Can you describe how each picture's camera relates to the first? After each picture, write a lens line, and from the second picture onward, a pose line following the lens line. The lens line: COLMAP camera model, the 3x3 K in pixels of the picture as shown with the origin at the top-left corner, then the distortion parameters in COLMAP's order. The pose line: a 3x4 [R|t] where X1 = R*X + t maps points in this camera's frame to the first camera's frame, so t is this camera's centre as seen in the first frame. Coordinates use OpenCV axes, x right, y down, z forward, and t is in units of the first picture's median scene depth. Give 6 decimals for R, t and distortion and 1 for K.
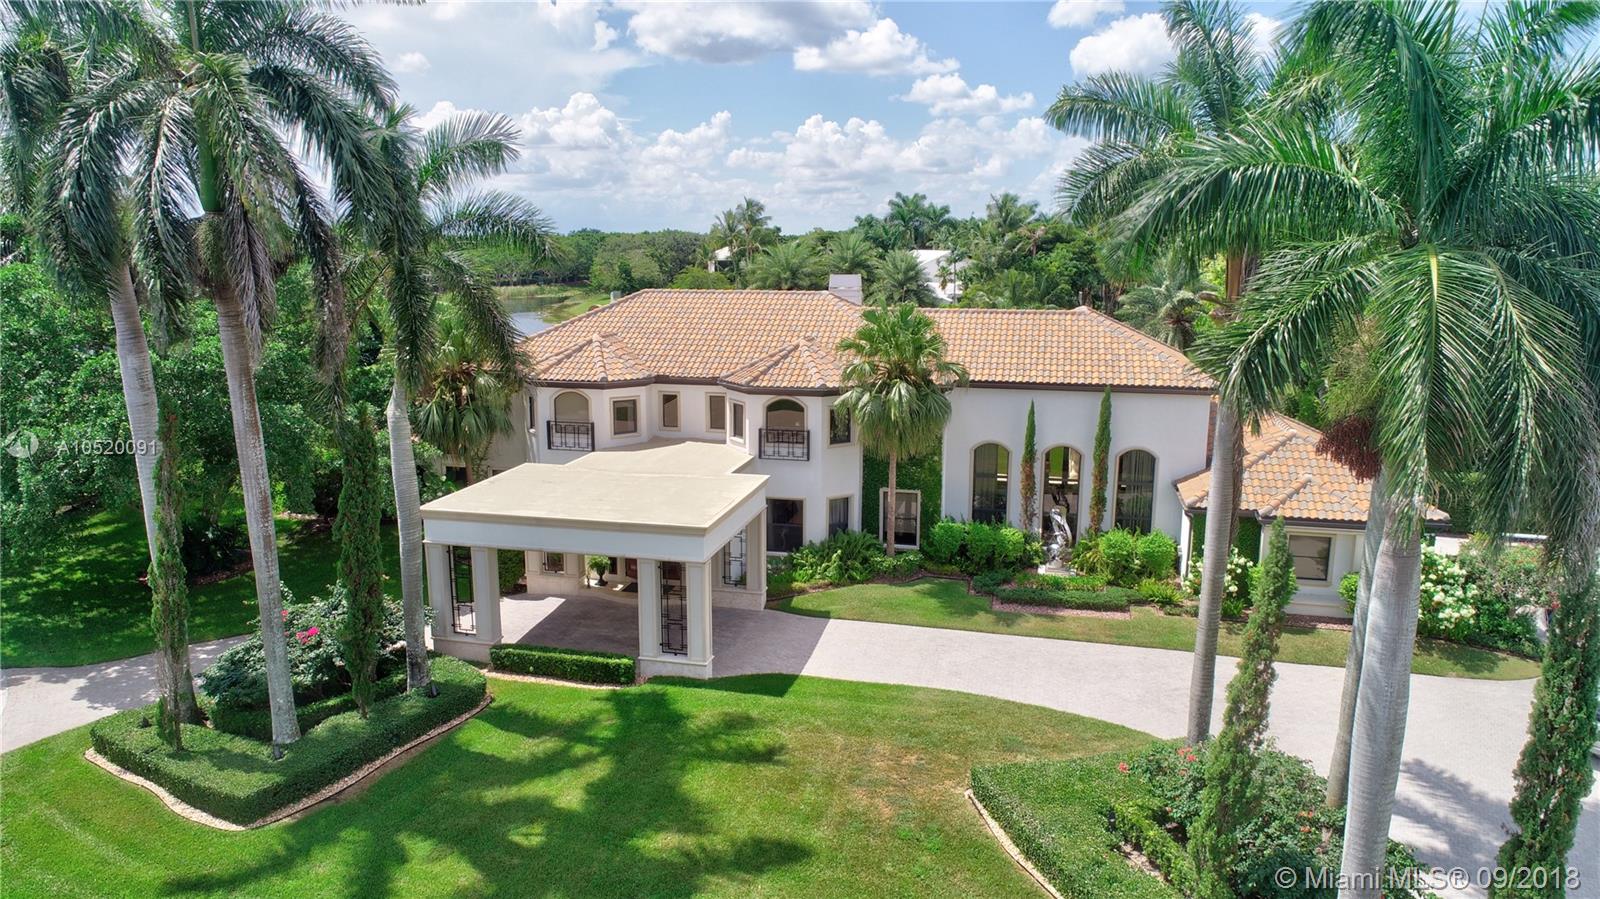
lens RADIAL K [[1069.8, 0, 794.2], [0, 1069.8, 444.7], [0, 0, 1]] dist [-0.002151, 0.002413]
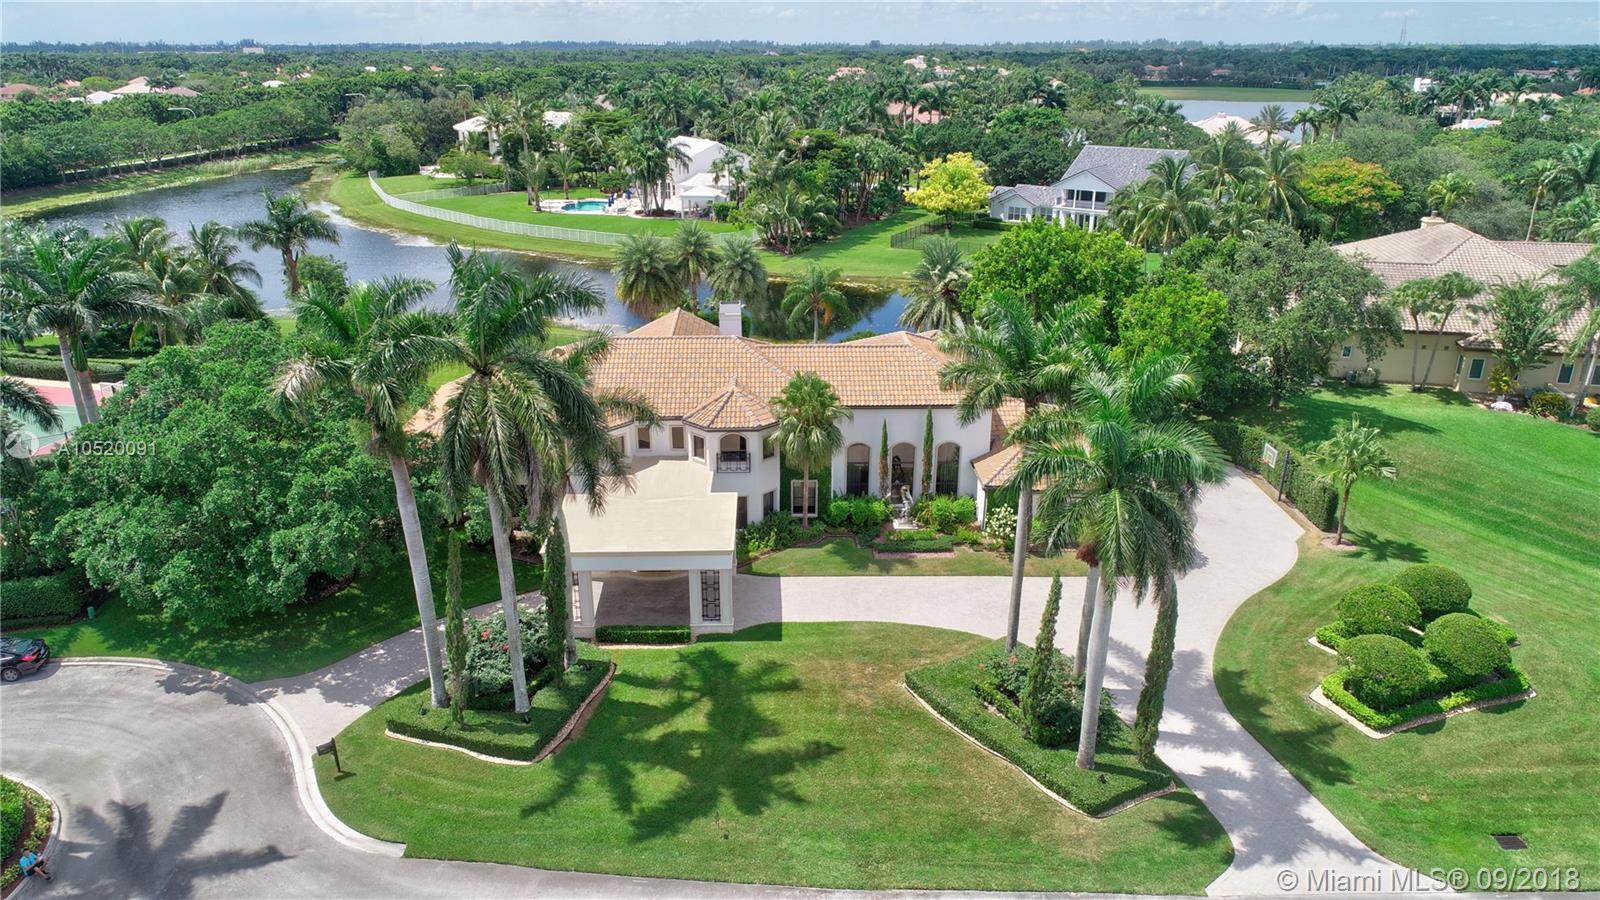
lens RADIAL K [[1069.8, 0, 794.2], [0, 1069.8, 445.2], [0, 0, 1]] dist [-0.002151, 0.002413]
pose [[0.966749, -0.092397, 0.238452, -0.335658], [0.050312, 0.982942, 0.176901, -0.339538], [-0.250729, -0.159022, 0.954907, -0.550046]]
